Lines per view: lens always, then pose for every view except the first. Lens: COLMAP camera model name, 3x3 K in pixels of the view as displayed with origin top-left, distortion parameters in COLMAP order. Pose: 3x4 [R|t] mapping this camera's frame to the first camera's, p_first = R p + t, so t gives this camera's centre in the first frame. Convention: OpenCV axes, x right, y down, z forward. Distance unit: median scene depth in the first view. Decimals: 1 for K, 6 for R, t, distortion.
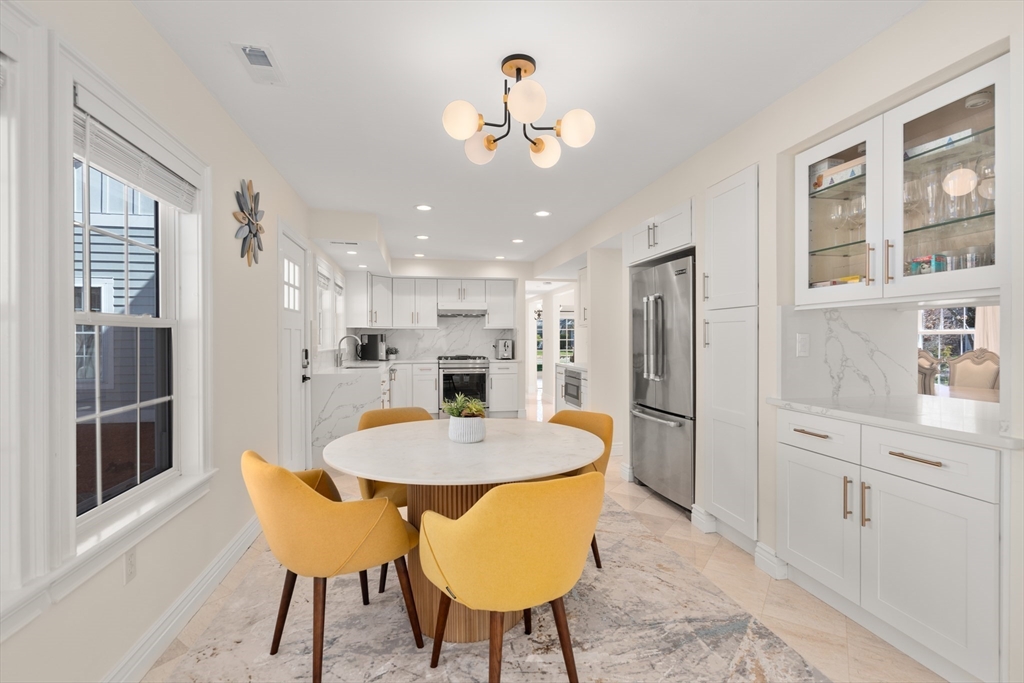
lens RADIAL K [[469.4, 0, 509.6], [0, 469.4, 342.4], [0, 0, 1]] dist [-0.004414, 0.000348]
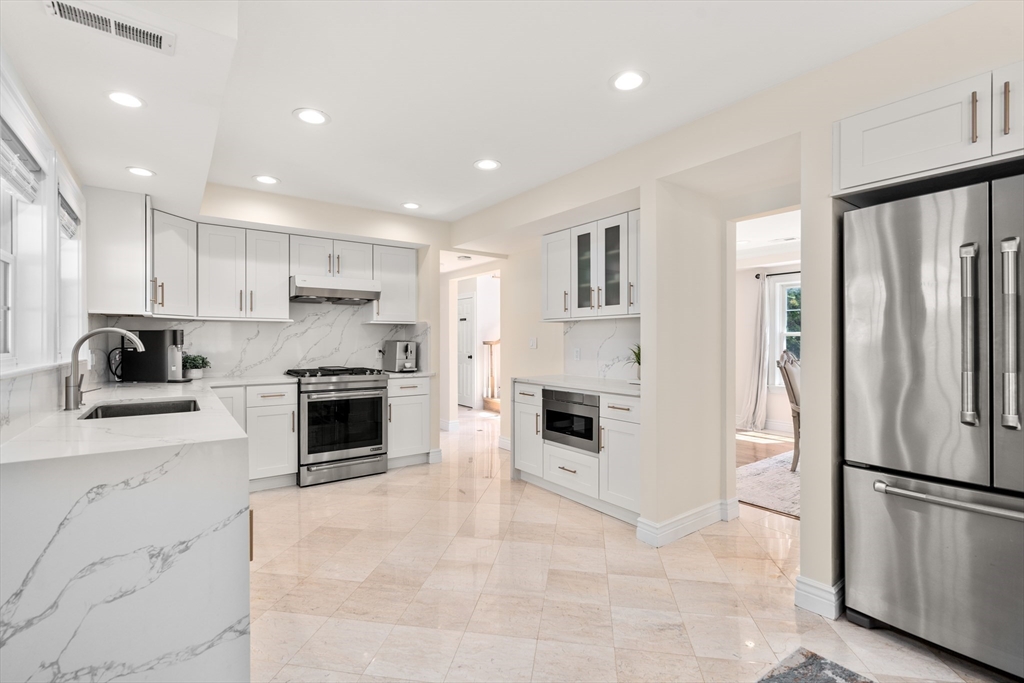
lens RADIAL K [[469.4, 0, 515.4], [0, 469.4, 338.3], [0, 0, 1]] dist [-0.004414, 0.000348]
pose [[0.903882, 0.003978, 0.427763, -0.152765], [0.002184, 0.999901, -0.013913, -0.000518], [-0.427776, 0.013510, 0.903784, 0.380225]]
